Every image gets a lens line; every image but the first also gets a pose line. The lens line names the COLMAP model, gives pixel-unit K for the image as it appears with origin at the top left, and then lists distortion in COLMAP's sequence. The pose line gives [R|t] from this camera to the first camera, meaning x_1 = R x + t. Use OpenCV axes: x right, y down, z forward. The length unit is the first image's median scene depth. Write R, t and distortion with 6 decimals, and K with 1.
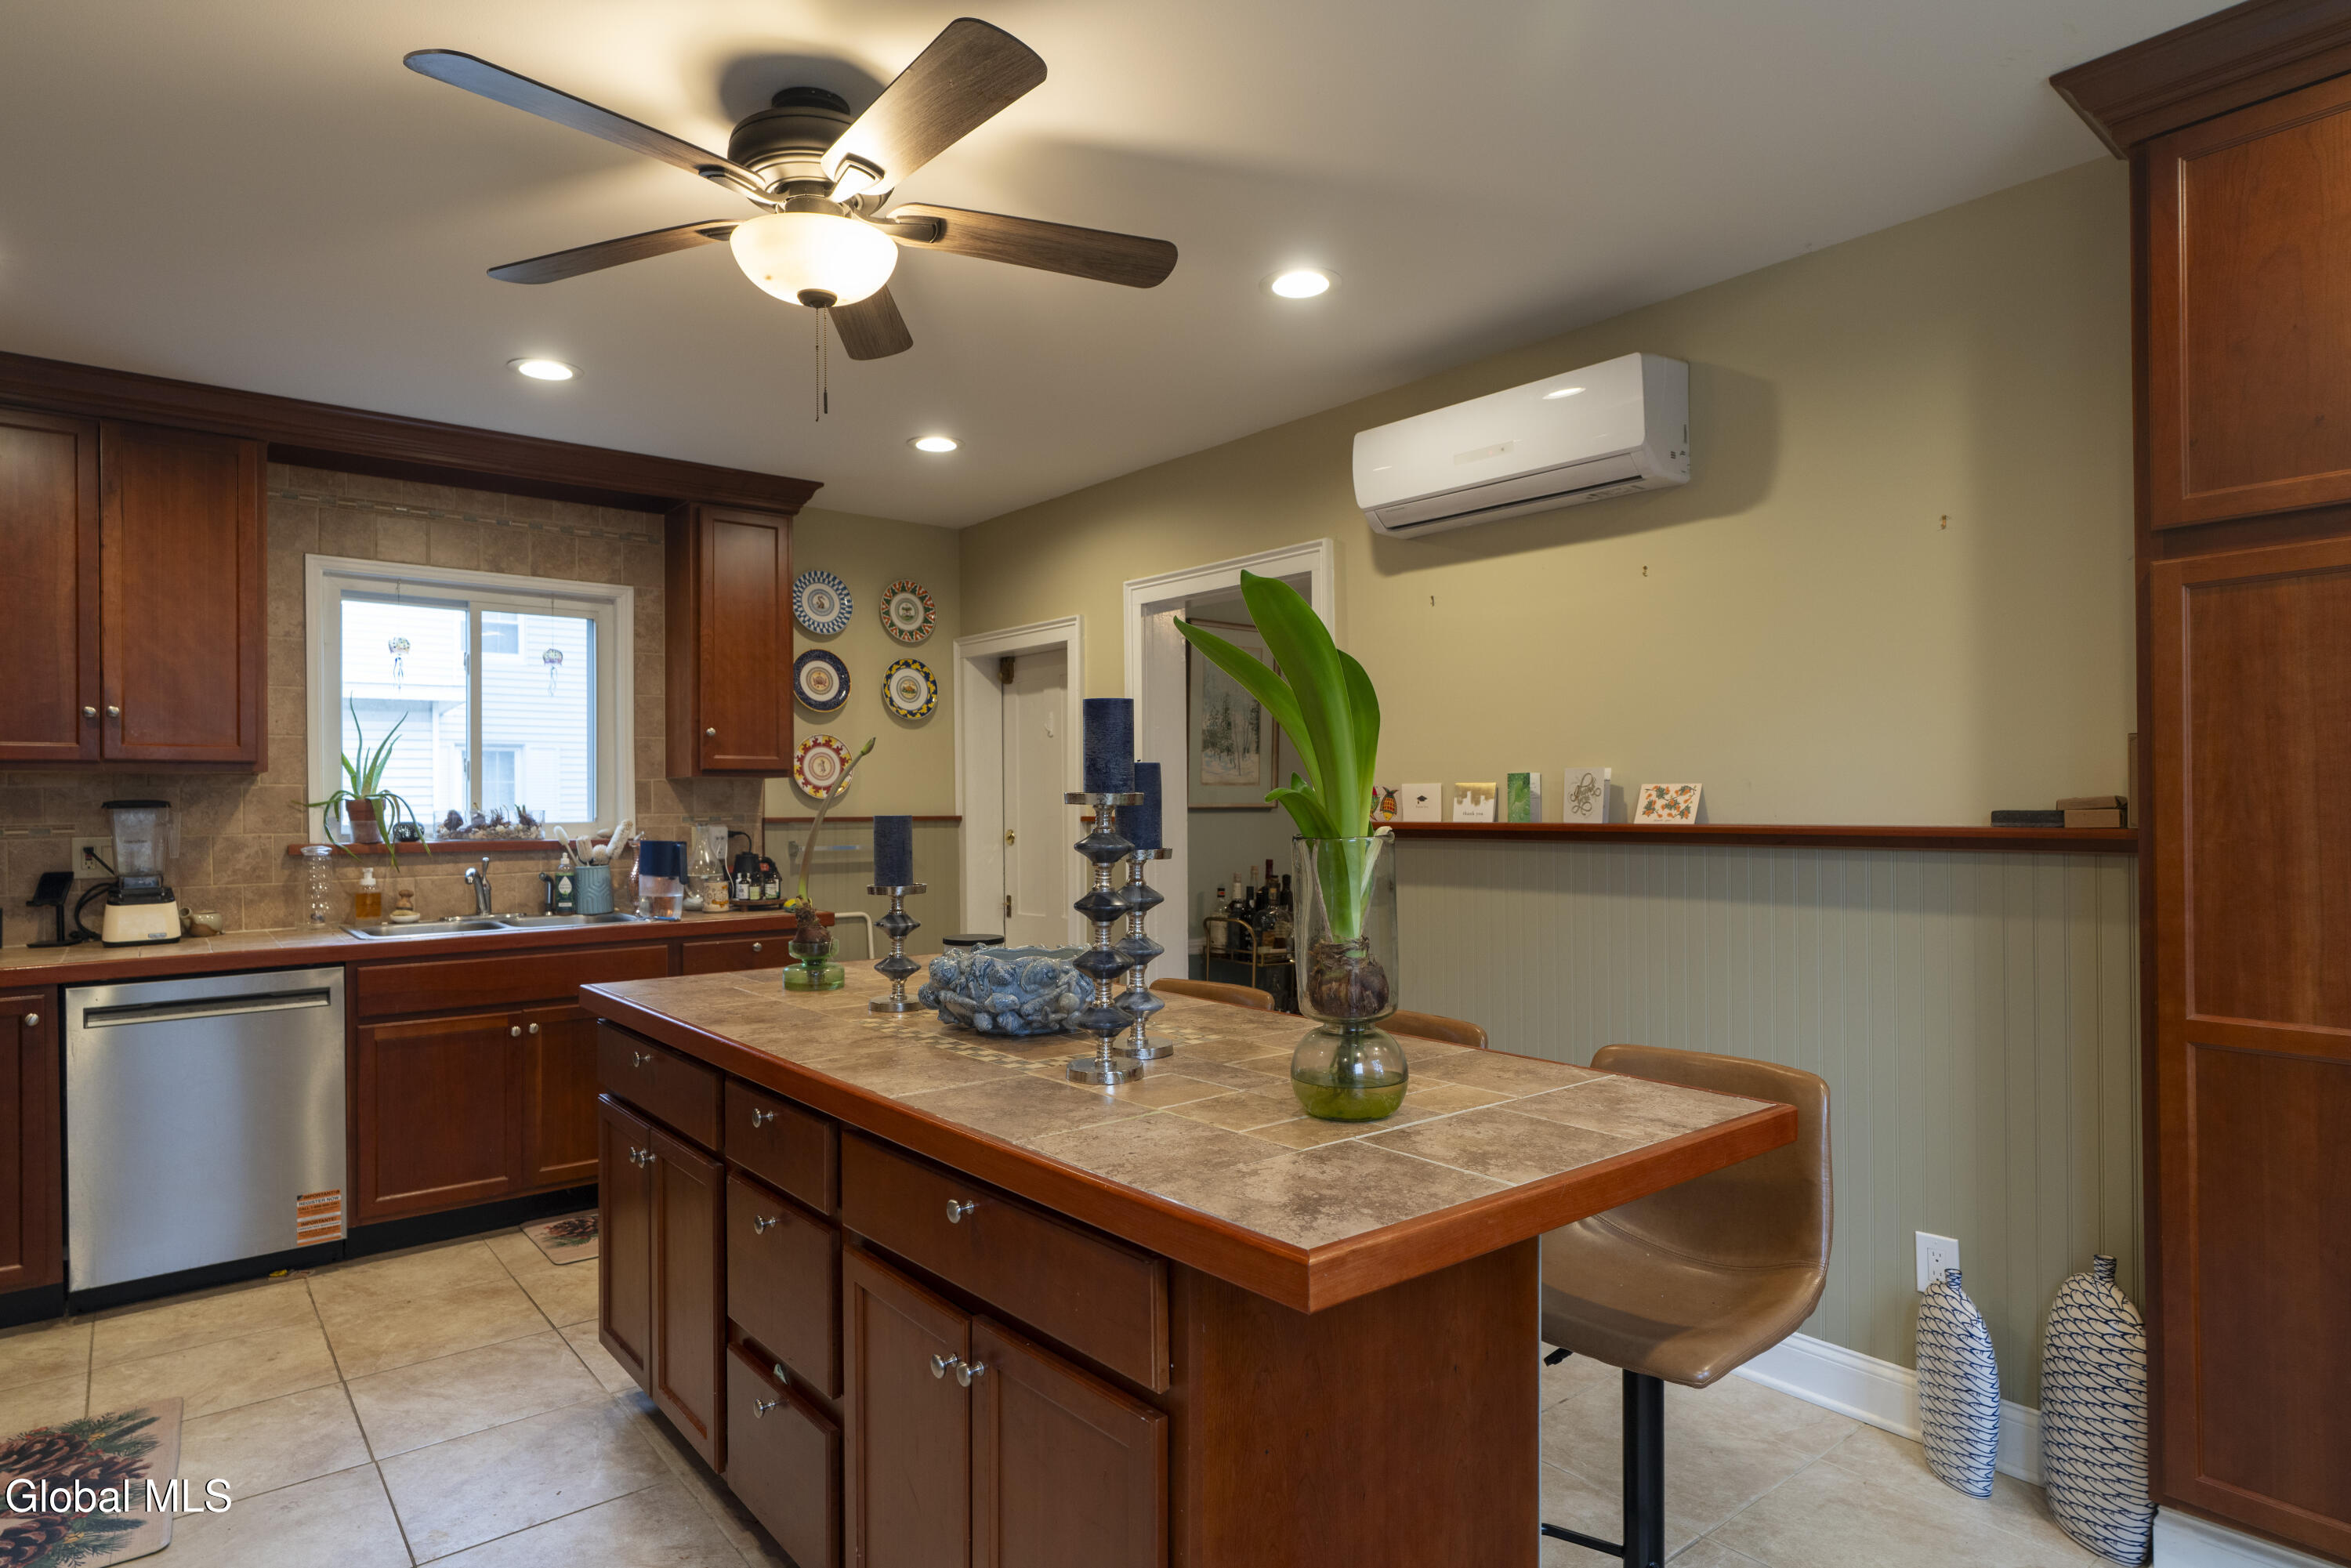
lens RADIAL K [[1284.6, 0, 1179.2], [0, 1284.6, 791.5], [0, 0, 1]] dist [0.000259, -0.000027]
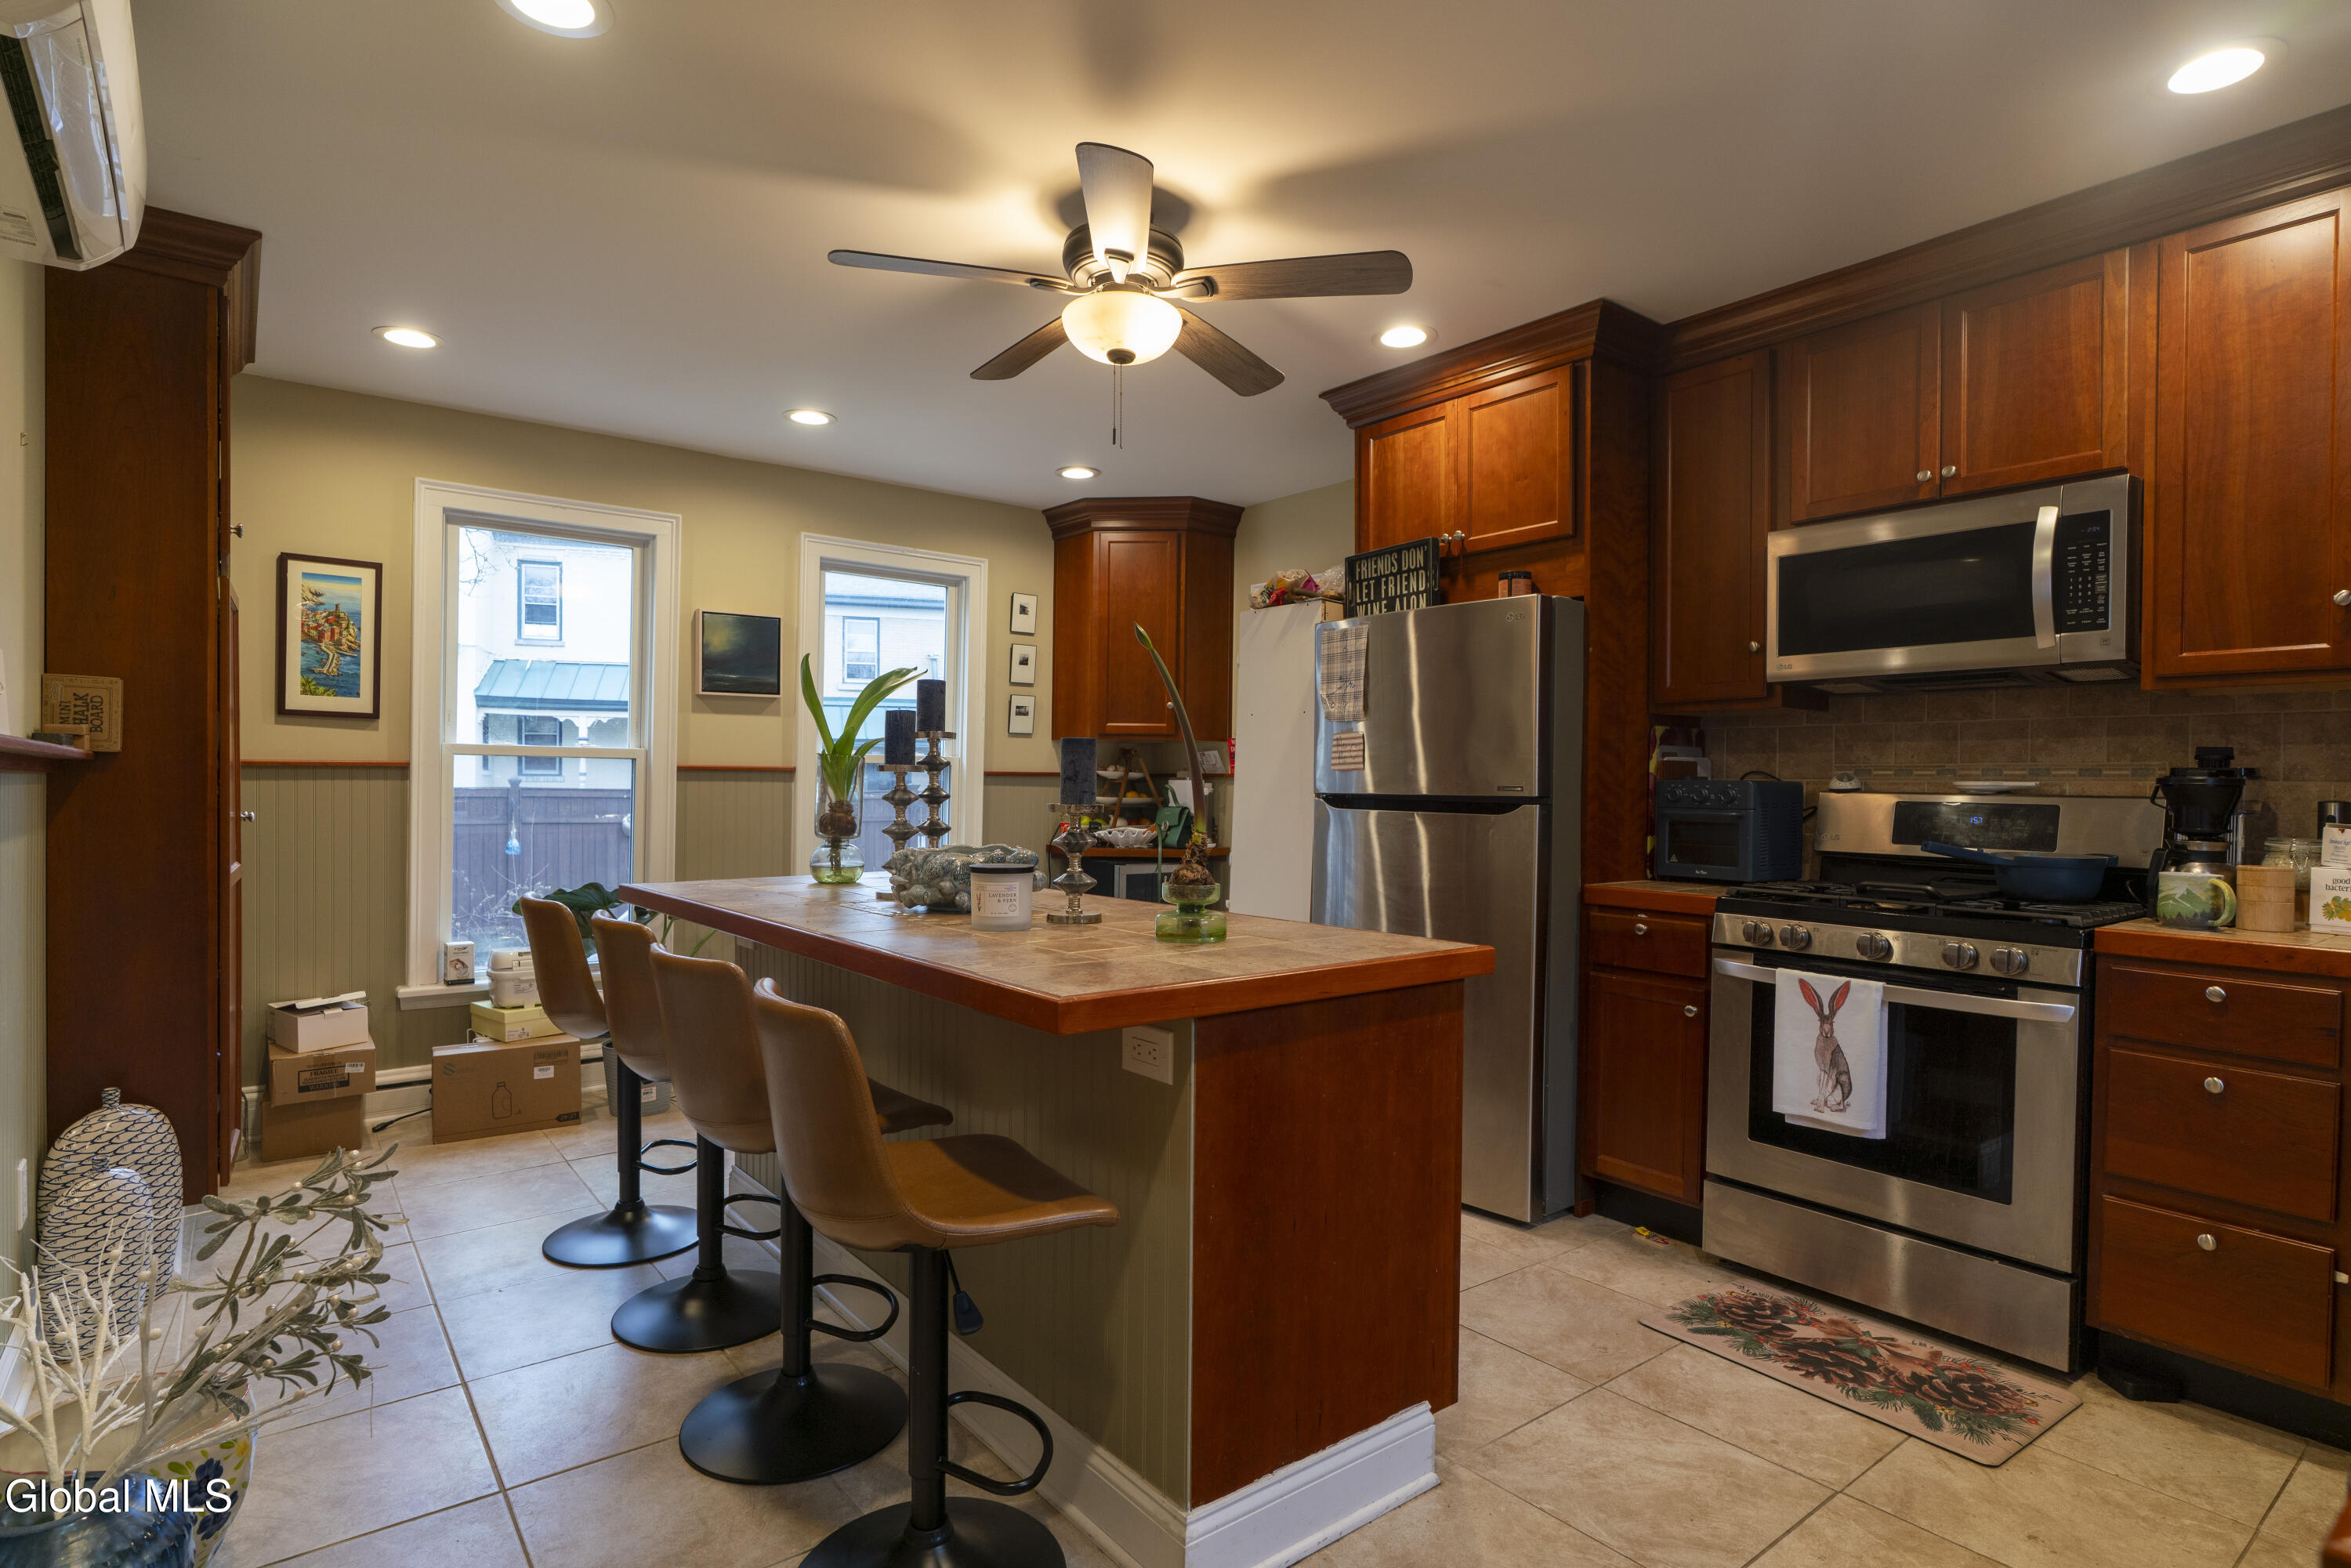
lens RADIAL K [[1203.4, 0, 1172.5], [0, 1203.4, 784.7], [0, 0, 1]] dist [0.000083, 0.000021]
pose [[-0.999807, -0.004504, 0.019140, -0.287675], [-0.004514, 0.999990, -0.000504, 0.049774], [-0.019137, -0.000590, -0.999817, 1.811747]]
